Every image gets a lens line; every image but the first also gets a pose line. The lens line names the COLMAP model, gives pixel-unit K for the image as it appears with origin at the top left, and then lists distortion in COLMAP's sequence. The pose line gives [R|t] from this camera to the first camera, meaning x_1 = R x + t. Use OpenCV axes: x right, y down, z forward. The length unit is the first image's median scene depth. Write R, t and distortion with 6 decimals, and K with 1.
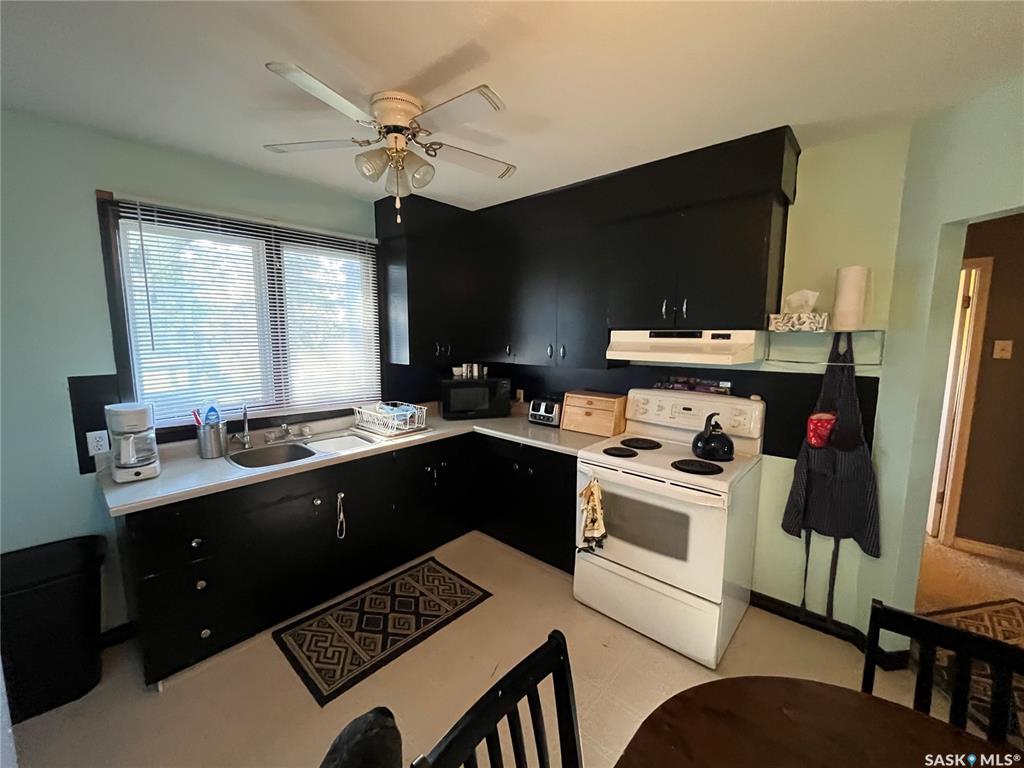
lens RADIAL K [[413.1, 0, 513.4], [0, 413.1, 381.6], [0, 0, 1]] dist [-0.001962, -0.000036]
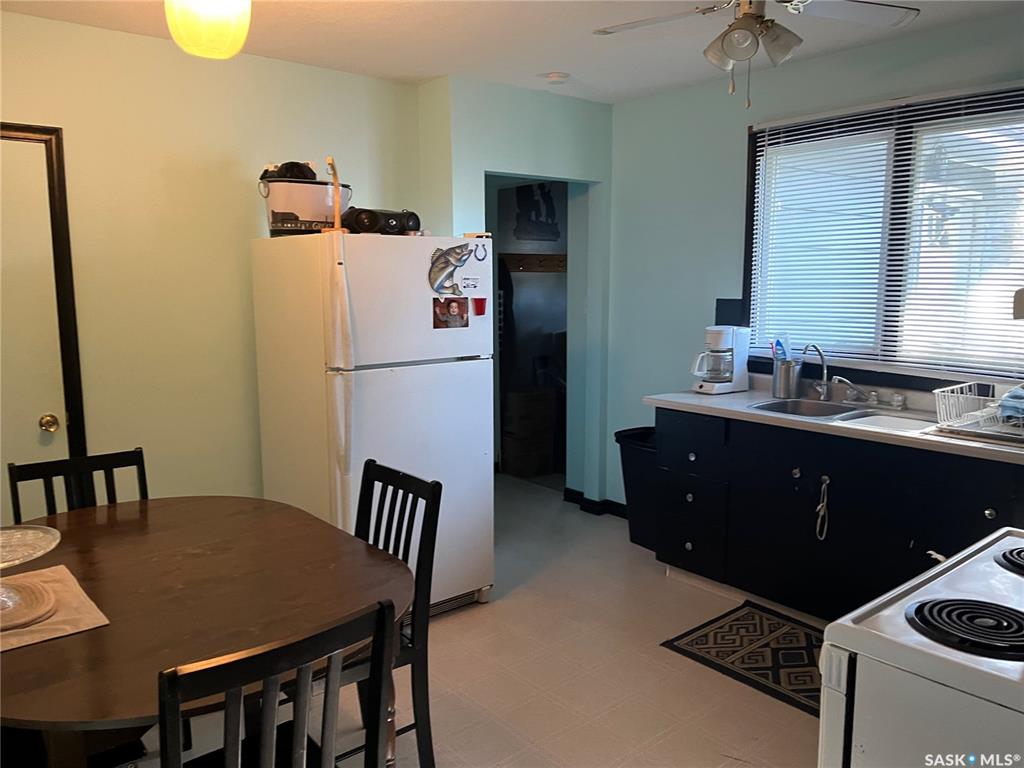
lens RADIAL K [[772.3, 0, 512.9], [0, 772.3, 383.6], [0, 0, 1]] dist [-0.003971, -0.004206]
pose [[-0.135944, 0.131577, -0.981940, 1.025114], [-0.118366, 0.981885, 0.147956, -0.025823], [0.983620, 0.136342, -0.117907, 0.641617]]
